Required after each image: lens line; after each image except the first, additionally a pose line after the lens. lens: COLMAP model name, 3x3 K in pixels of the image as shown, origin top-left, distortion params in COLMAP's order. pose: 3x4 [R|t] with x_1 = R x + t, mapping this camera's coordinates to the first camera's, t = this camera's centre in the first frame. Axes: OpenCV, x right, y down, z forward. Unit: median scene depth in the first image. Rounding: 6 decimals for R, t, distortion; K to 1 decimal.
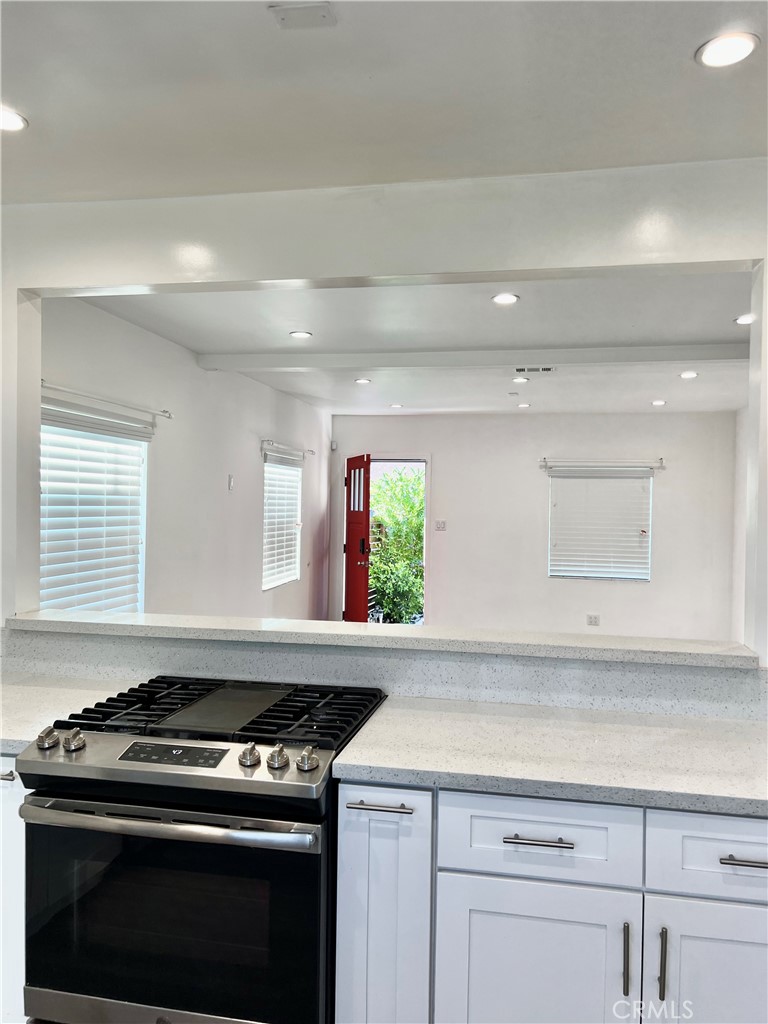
lens RADIAL K [[775.8, 0, 384.0], [0, 775.8, 512.0], [0, 0, 1]] dist [0.000293, -0.000662]
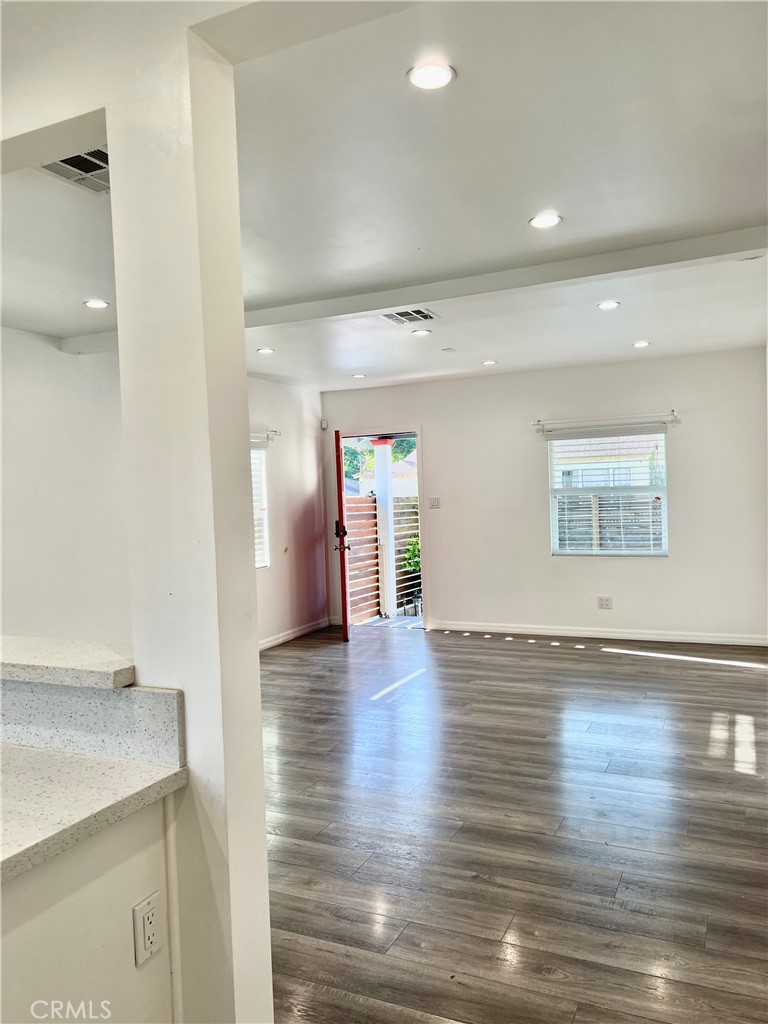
lens RADIAL K [[772.7, 0, 379.7], [0, 772.7, 500.2], [0, 0, 1]] dist [0.046290, -0.005389]
pose [[0.968215, -0.050081, -0.245055, 0.253696], [0.051906, 0.998651, 0.000990, 0.011193], [0.244675, -0.013678, 0.969509, 0.102244]]
